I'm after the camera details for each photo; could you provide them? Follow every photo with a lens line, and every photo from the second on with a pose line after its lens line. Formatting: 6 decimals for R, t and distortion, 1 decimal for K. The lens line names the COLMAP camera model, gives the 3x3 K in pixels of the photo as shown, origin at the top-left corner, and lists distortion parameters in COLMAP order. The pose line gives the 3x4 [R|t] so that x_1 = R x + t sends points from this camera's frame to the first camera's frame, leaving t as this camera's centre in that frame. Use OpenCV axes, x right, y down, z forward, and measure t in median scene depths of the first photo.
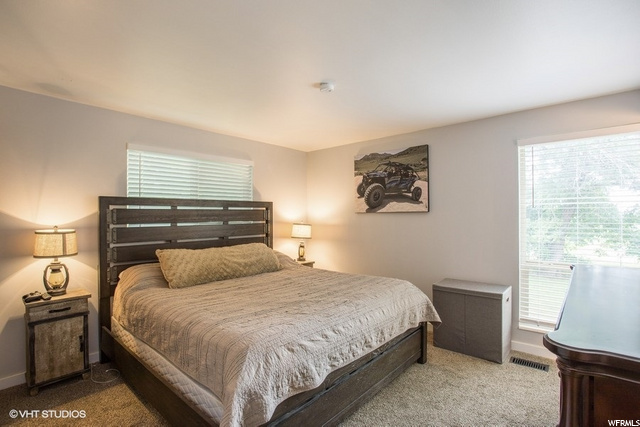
lens RADIAL K [[311.2, 0, 316.9], [0, 311.2, 216.7], [0, 0, 1]] dist [-0.071968, 0.030971]
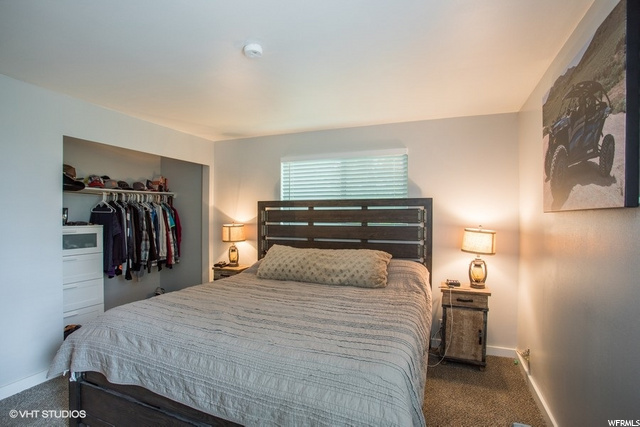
lens RADIAL K [[317.2, 0, 310.5], [0, 317.2, 213.9], [0, 0, 1]] dist [-0.060993, 0.032087]
pose [[0.326972, -0.000877, -0.945034, 0.554153], [-0.011505, 0.999922, -0.004909, -0.004417], [0.944964, 0.012477, 0.326937, 0.597028]]
